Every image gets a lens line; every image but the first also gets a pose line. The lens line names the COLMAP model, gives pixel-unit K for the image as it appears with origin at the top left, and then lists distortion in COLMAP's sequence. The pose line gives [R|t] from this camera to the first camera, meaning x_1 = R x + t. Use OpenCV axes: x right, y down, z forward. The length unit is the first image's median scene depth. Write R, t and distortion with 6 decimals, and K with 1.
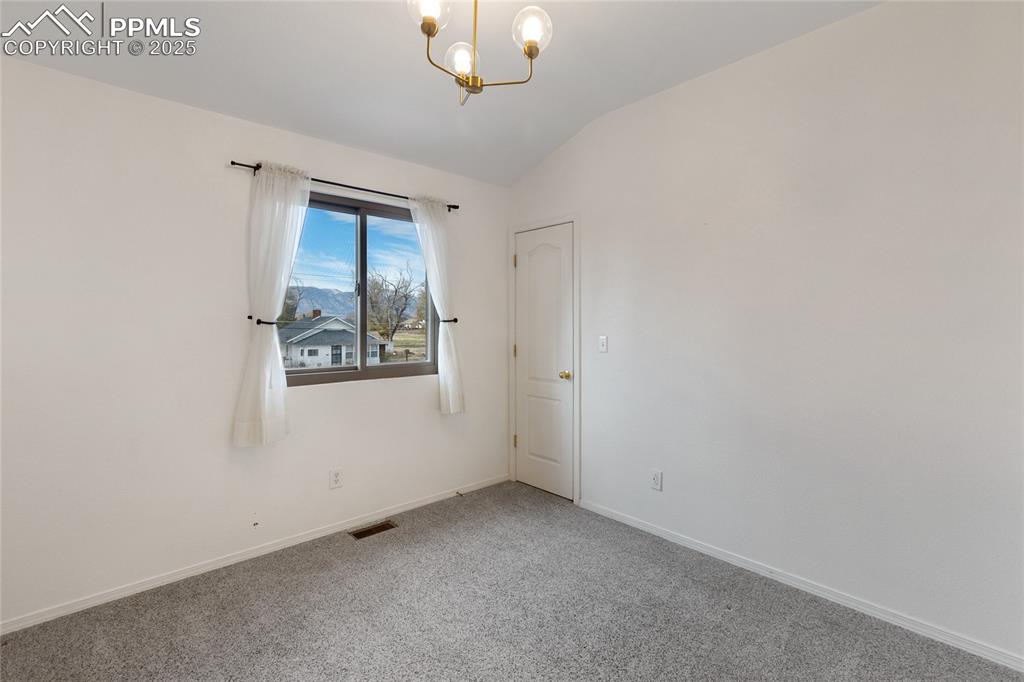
lens RADIAL K [[466.2, 0, 515.0], [0, 466.2, 328.7], [0, 0, 1]] dist [-0.000087, 0.000002]
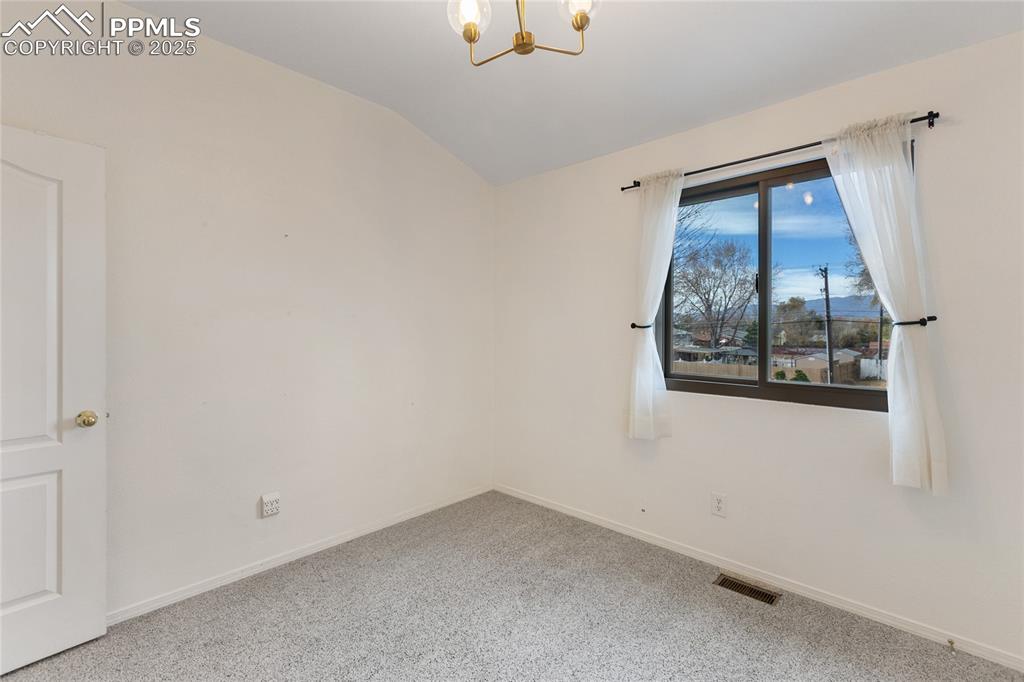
lens RADIAL K [[466.2, 0, 515.0], [0, 466.2, 328.7], [0, 0, 1]] dist [-0.000087, 0.000002]
pose [[0.065113, 0.007822, -0.997847, 0.459686], [-0.009953, 0.999925, 0.007188, -0.010889], [0.997828, 0.009464, 0.065186, 0.558844]]
